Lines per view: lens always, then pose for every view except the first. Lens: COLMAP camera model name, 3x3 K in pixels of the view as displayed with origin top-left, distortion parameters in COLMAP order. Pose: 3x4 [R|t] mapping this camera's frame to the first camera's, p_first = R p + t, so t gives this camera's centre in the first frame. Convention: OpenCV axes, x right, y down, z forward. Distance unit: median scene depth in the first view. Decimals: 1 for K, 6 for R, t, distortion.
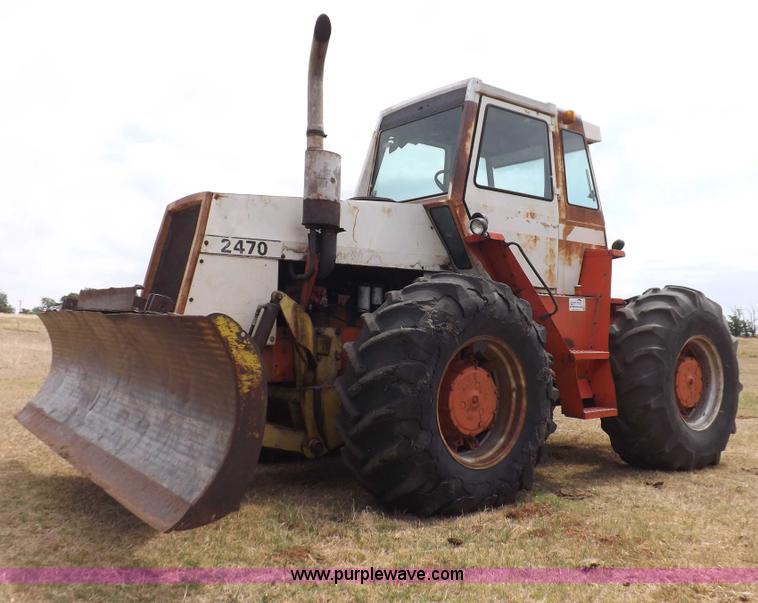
lens RADIAL K [[692.6, 0, 420.7], [0, 692.6, 303.2], [0, 0, 1]] dist [-0.045452, -0.000025]
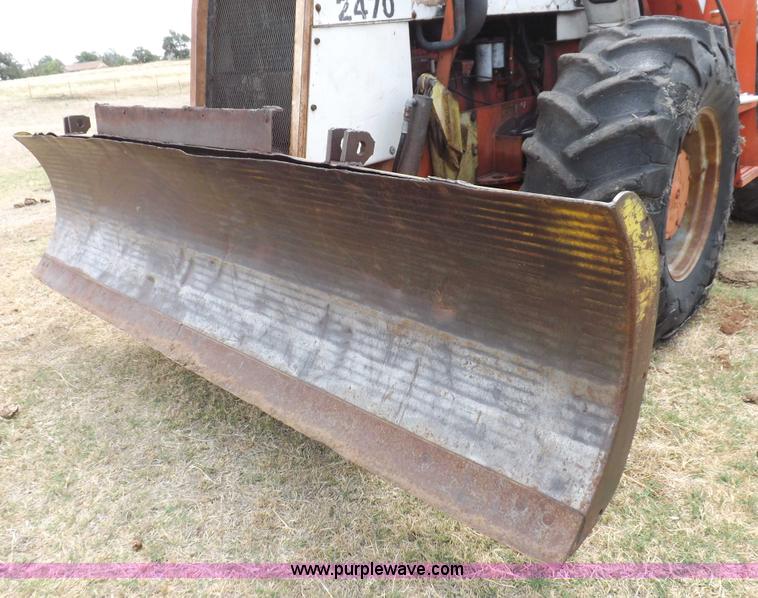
lens RADIAL K [[622.4, 0, 389.2], [0, 622.4, 325.0], [0, 0, 1]] dist [-0.060304, 0.007274]
pose [[0.986459, -0.148345, 0.069940, -0.305818], [0.101621, 0.887585, 0.449296, -0.070406], [-0.128729, -0.436104, 0.890641, 0.359037]]
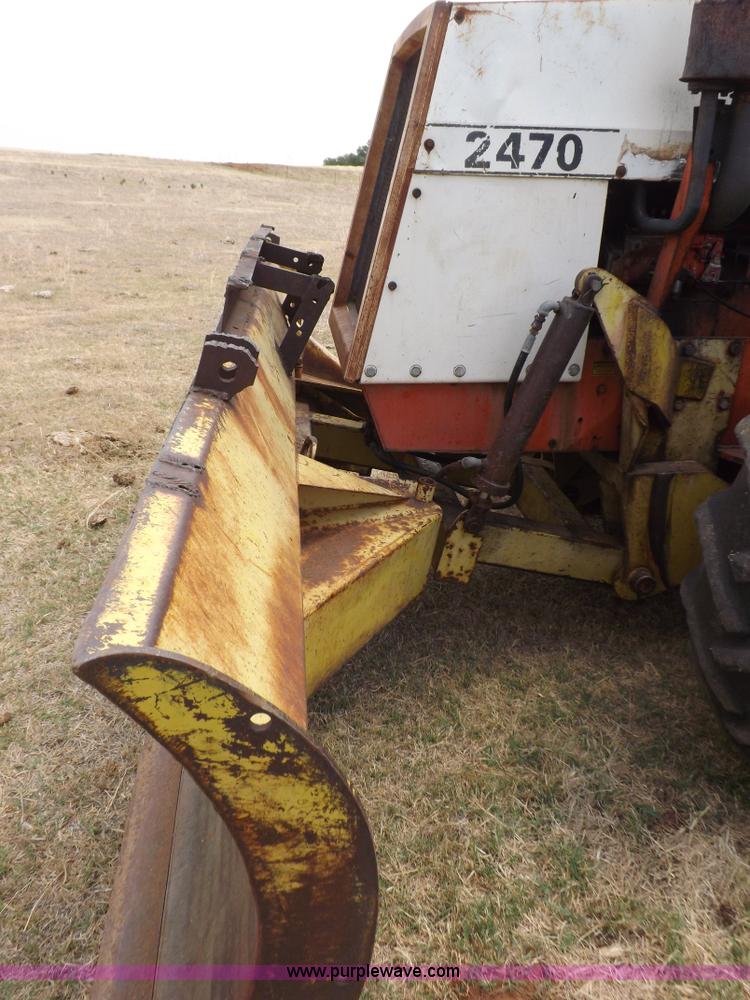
lens RADIAL K [[724.6, 0, 385.2], [0, 724.6, 499.5], [0, 0, 1]] dist [-0.052870, 0.003304]
pose [[0.852770, 0.219000, -0.474154, -0.077613], [0.010171, 0.900707, 0.434308, -0.077021], [0.522187, -0.375187, 0.765869, 0.538216]]
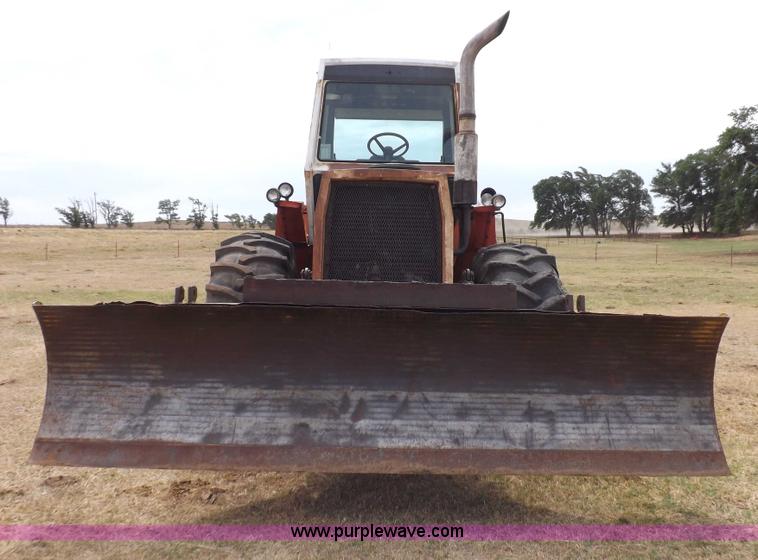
lens RADIAL K [[676.0, 0, 380.1], [0, 676.0, 291.9], [0, 0, 1]] dist [-0.058471, -0.000205]
pose [[0.627185, -0.091349, 0.773495, -1.059373], [-0.024779, 0.990256, 0.137040, -0.117845], [-0.778476, -0.105116, 0.618810, 0.437328]]
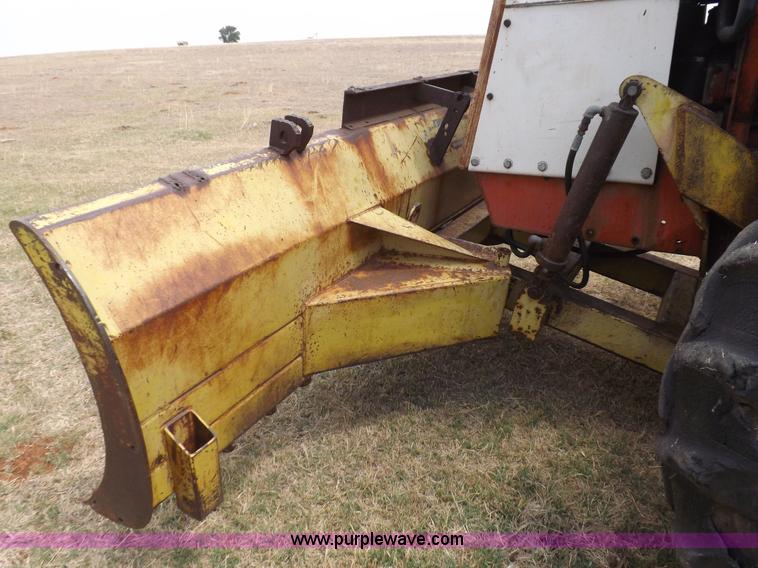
lens RADIAL K [[541.7, 0, 375.7], [0, 541.7, 295.1], [0, 0, 1]] dist [-0.054814, 0.003616]
pose [[0.333890, 0.354463, -0.873426, 0.088806], [0.089558, 0.910481, 0.403737, -0.041087], [0.938348, -0.213026, 0.272256, 0.684470]]
